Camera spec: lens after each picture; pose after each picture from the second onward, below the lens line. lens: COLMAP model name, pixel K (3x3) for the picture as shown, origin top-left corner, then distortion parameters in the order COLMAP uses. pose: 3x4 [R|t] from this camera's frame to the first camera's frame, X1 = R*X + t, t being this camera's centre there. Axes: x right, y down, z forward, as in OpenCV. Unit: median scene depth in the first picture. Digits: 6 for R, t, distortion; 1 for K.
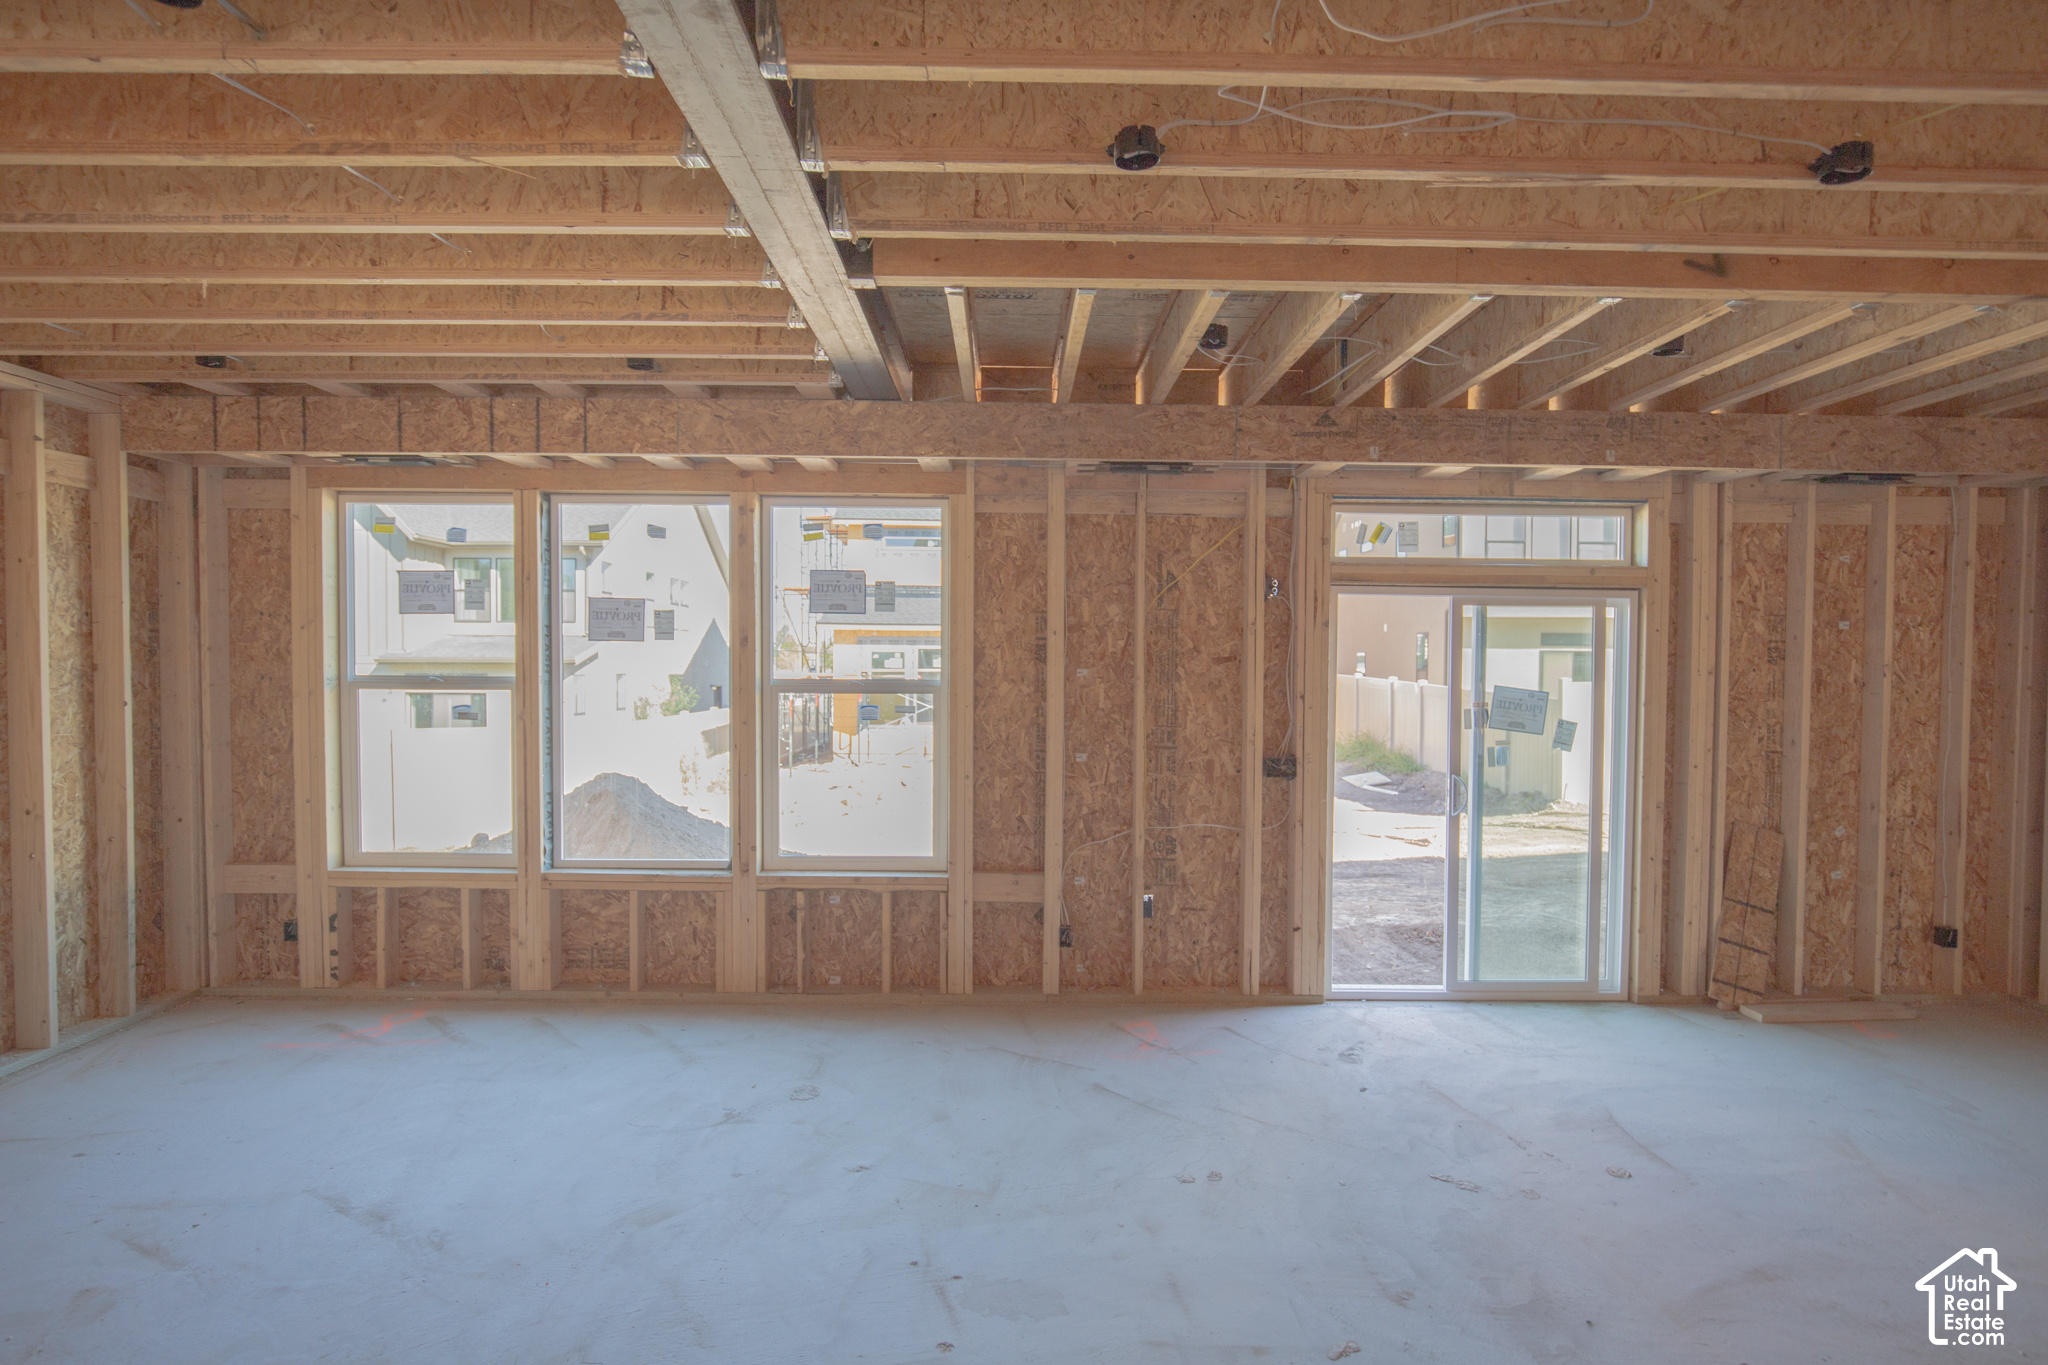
lens RADIAL K [[1098.5, 0, 1024.2], [0, 1098.5, 689.6], [0, 0, 1]] dist [-0.020193, 0.001983]
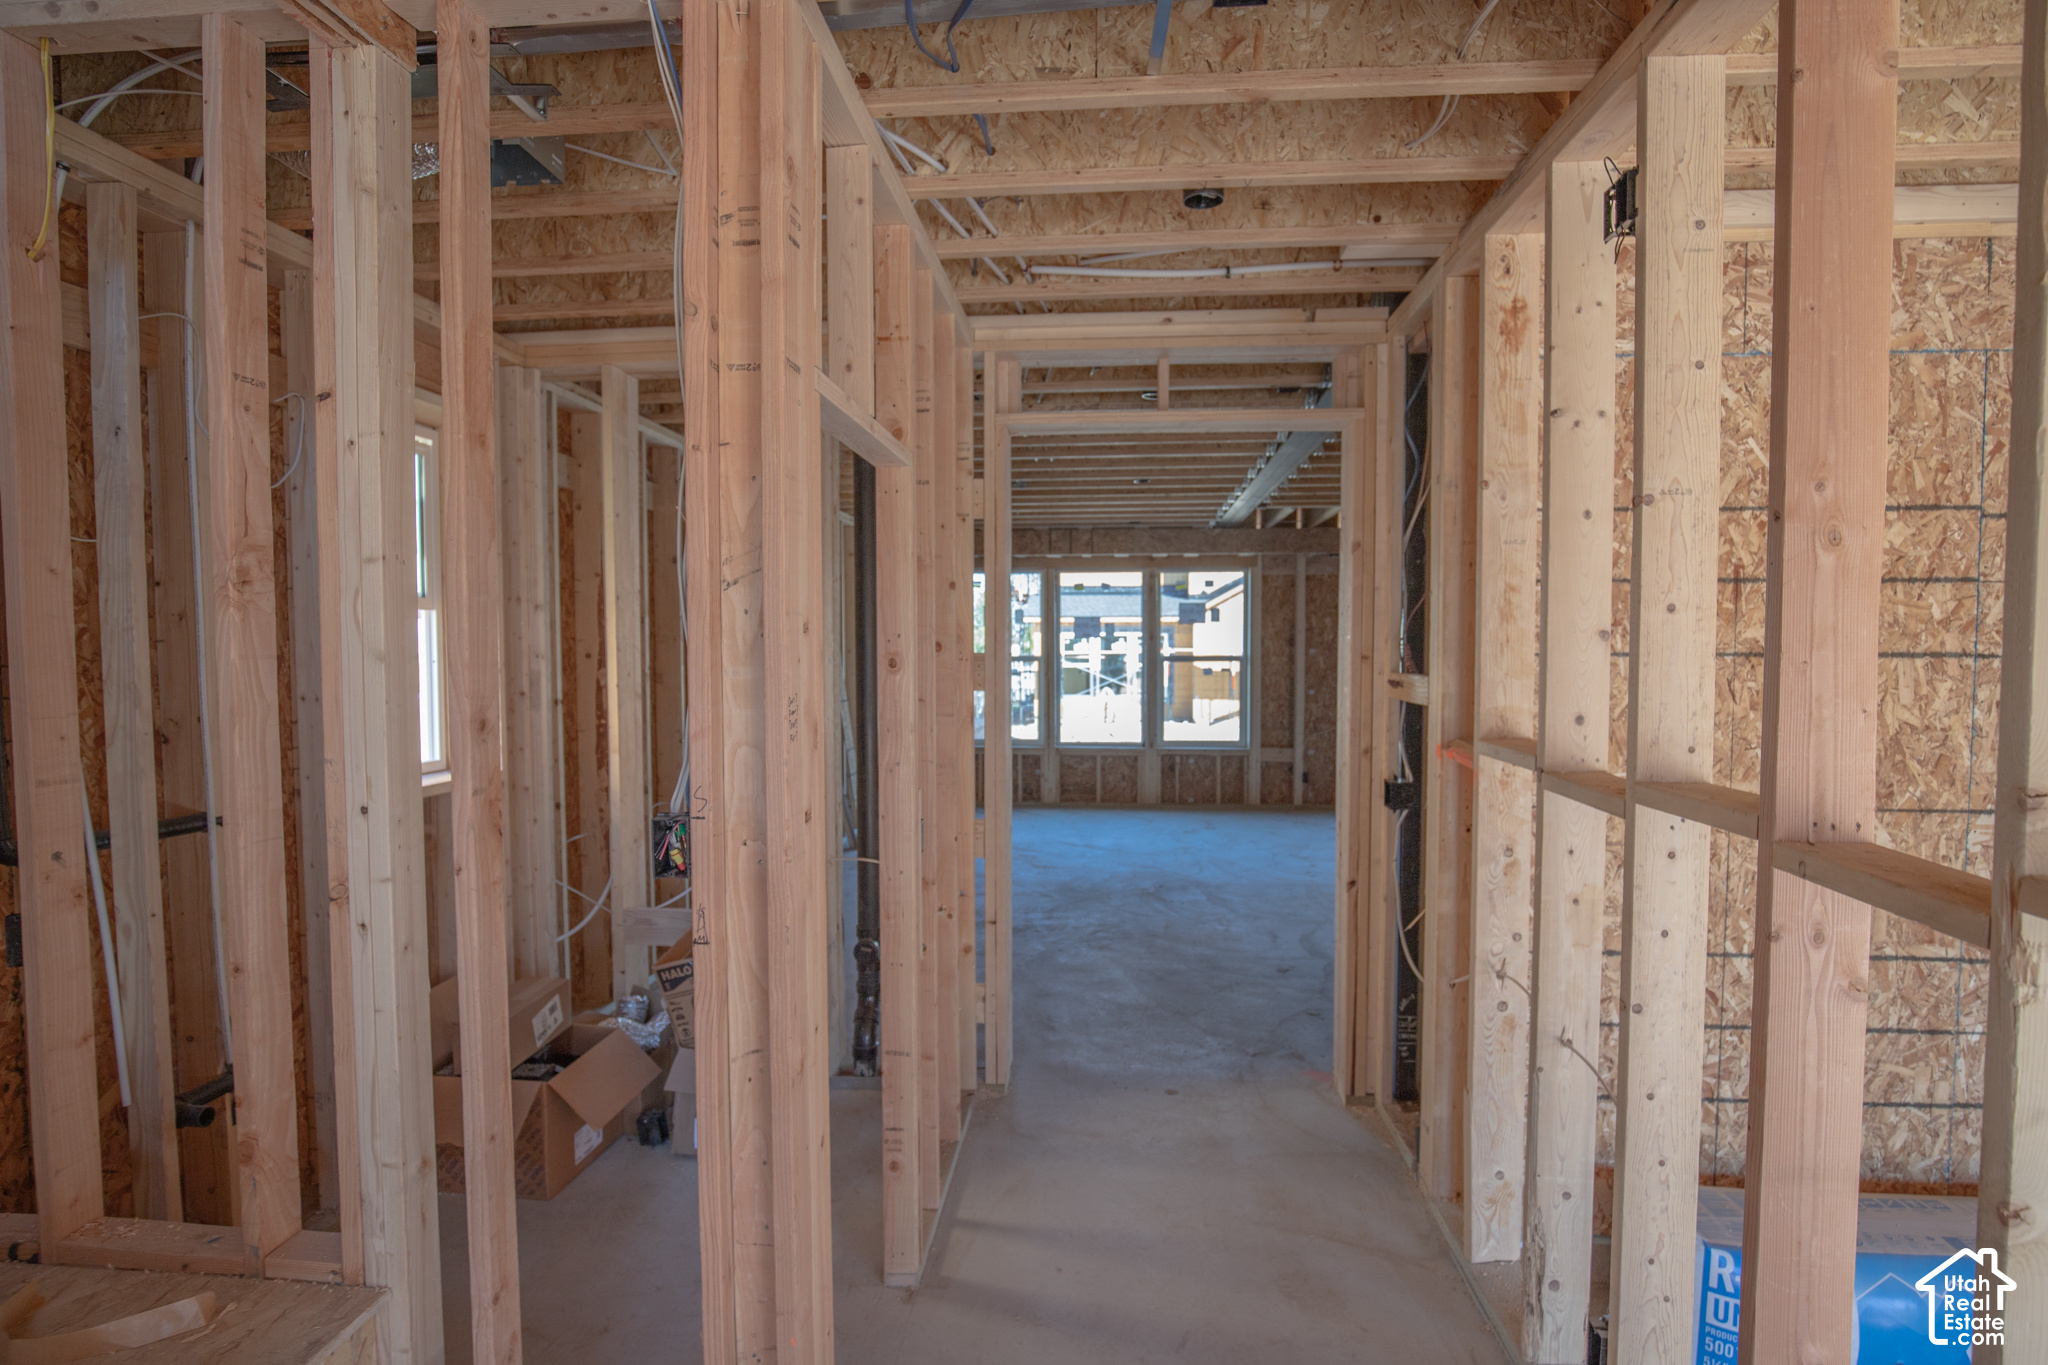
lens RADIAL K [[1063.0, 0, 1022.2], [0, 1063.0, 686.9], [0, 0, 1]] dist [0.000290, 0.000008]
pose [[0.995344, -0.006100, -0.096189, -0.302771], [0.007903, 0.999800, 0.018375, 0.011365], [0.096057, -0.019049, 0.995193, -1.057315]]
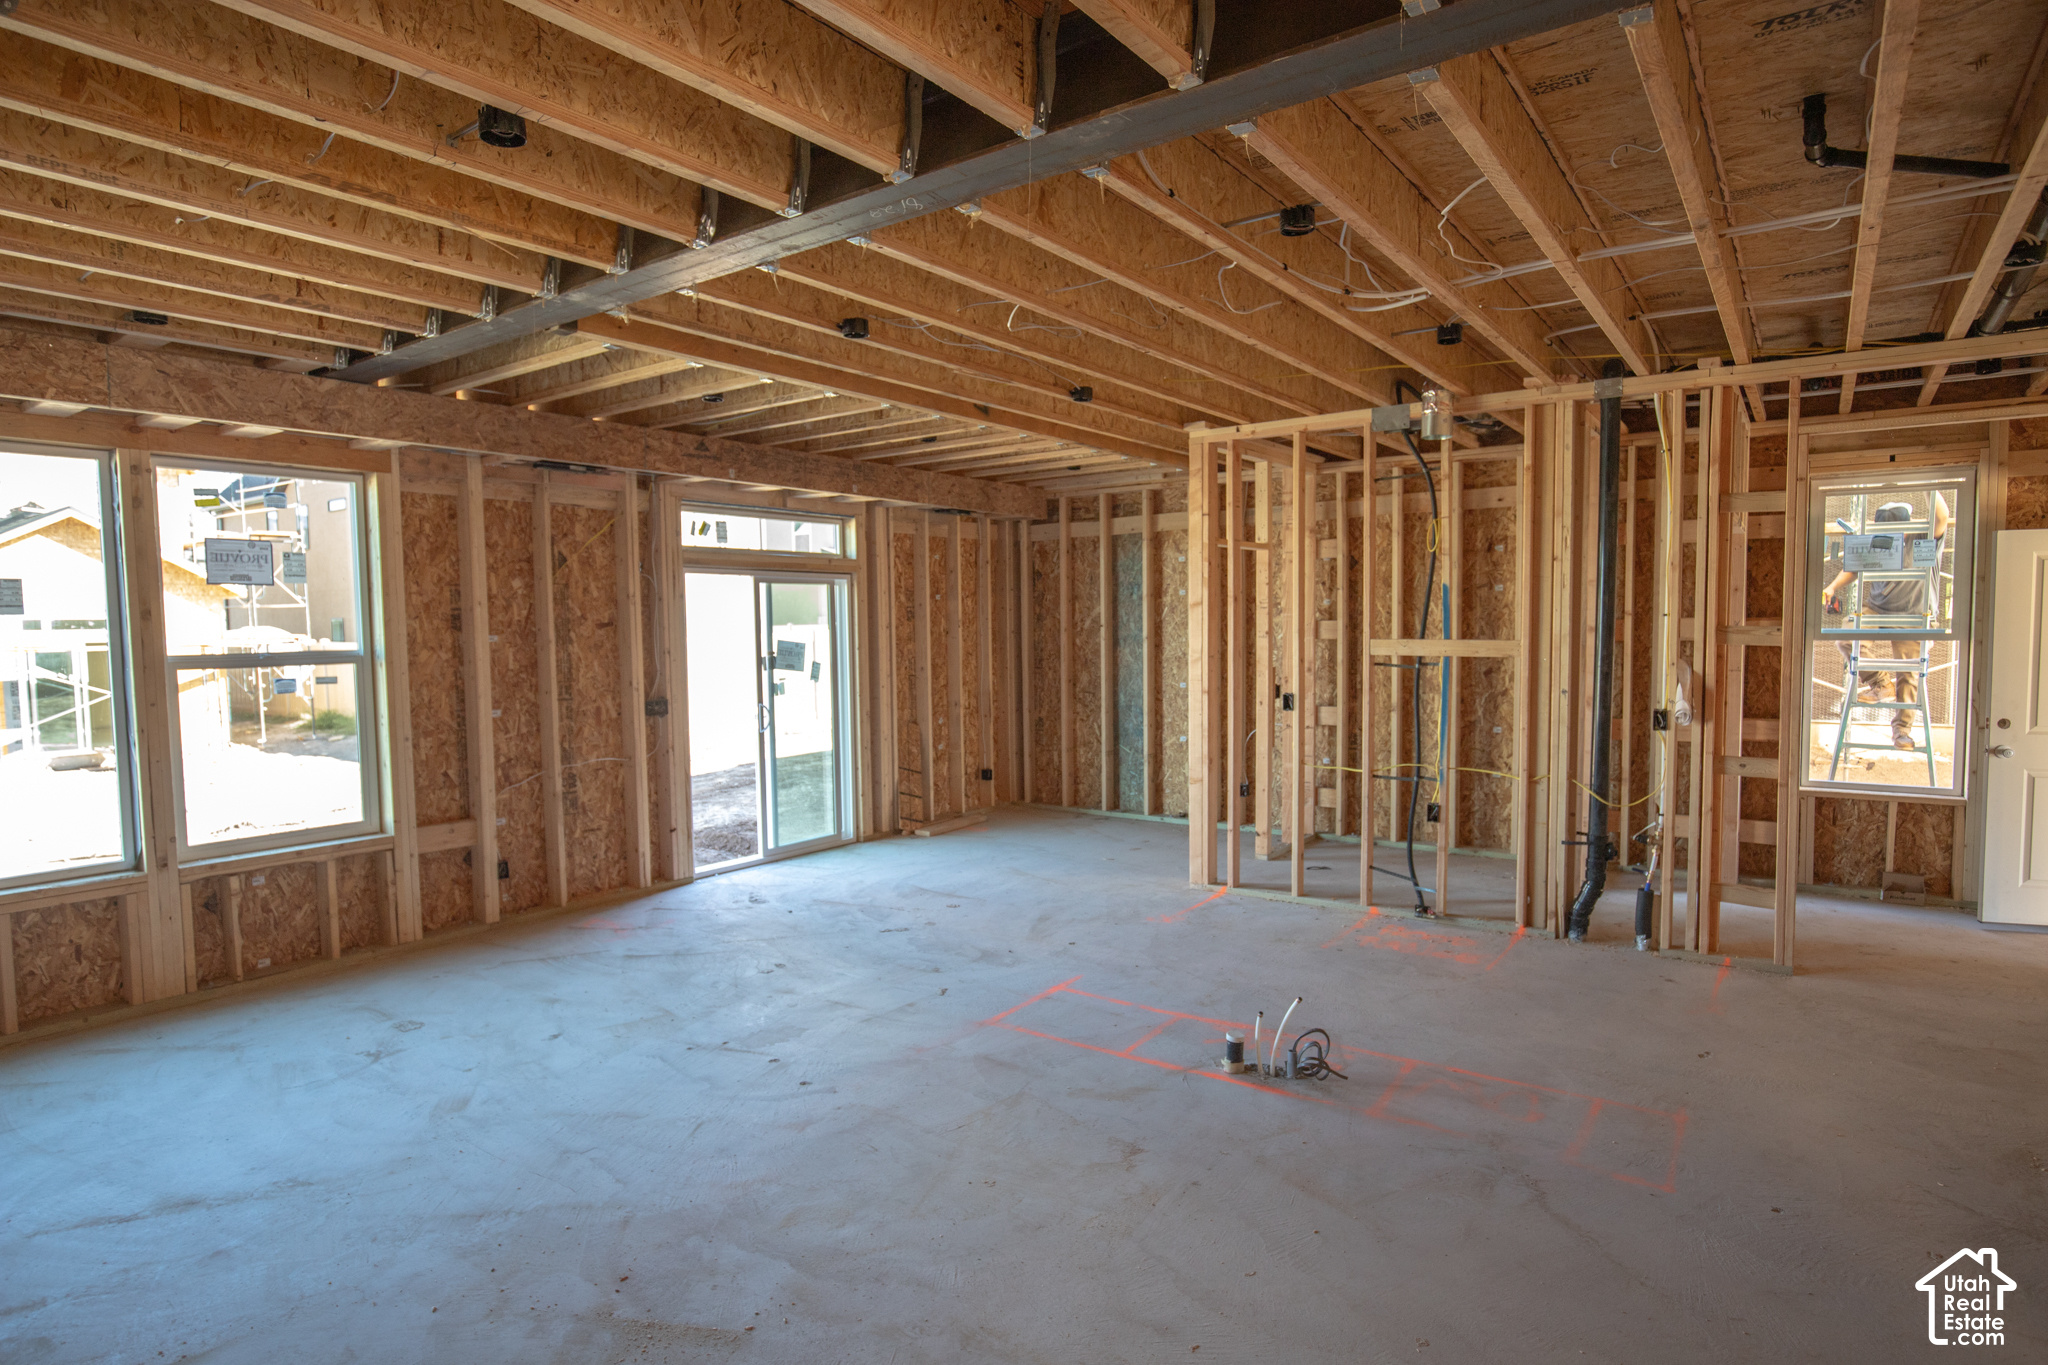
lens RADIAL K [[1098.5, 0, 1023.9], [0, 1098.5, 683.2], [0, 0, 1]] dist [-0.020193, 0.001983]
pose [[0.597632, -0.060853, 0.799458, -0.536113], [0.038857, 0.998142, 0.046929, -0.001449], [-0.800829, 0.003018, 0.598886, -0.118120]]
